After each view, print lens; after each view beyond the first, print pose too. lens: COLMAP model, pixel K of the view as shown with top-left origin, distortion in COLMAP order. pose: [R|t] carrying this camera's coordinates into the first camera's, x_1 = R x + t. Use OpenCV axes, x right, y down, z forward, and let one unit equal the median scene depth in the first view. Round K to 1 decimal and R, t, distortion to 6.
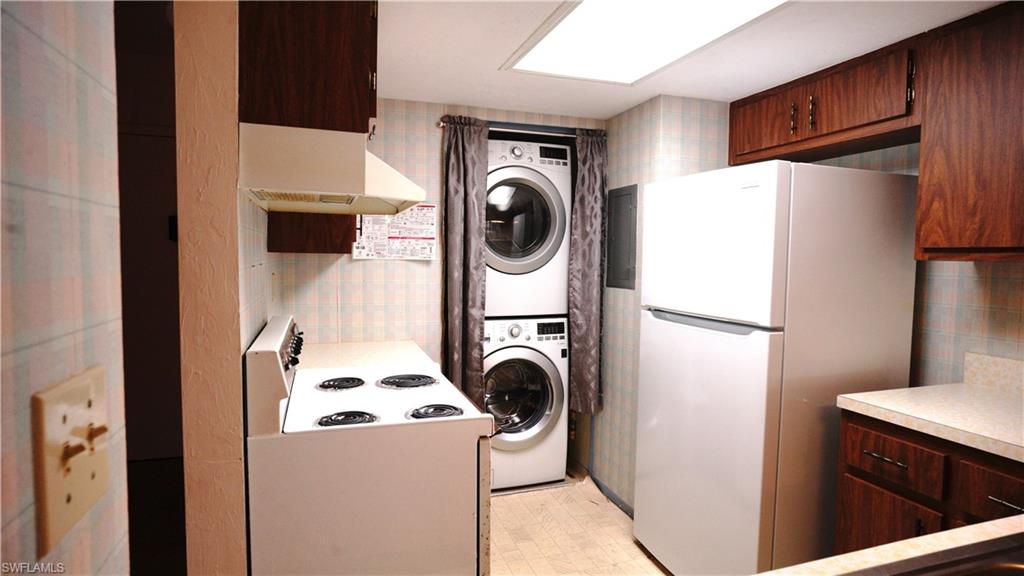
lens RADIAL K [[553.4, 0, 512.0], [0, 553.4, 288.0], [0, 0, 1]] dist [-0.047004, 0.002762]
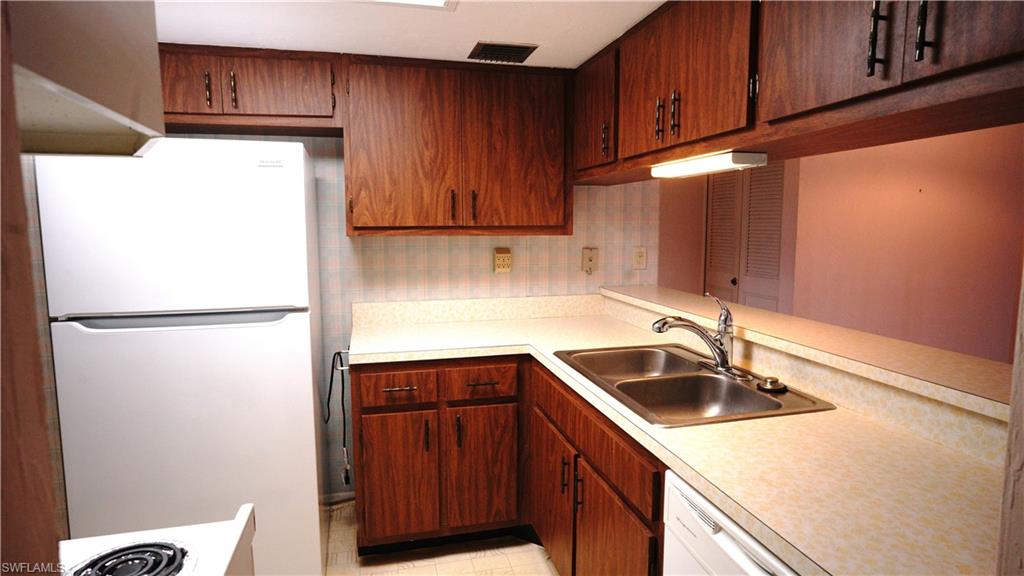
lens RADIAL K [[553.4, 0, 512.0], [0, 553.4, 288.0], [0, 0, 1]] dist [-0.047004, 0.002762]
pose [[0.056892, -0.126292, 0.990360, -0.553669], [0.059510, 0.990632, 0.122908, -0.072275], [-0.996605, 0.051943, 0.063875, 0.575701]]
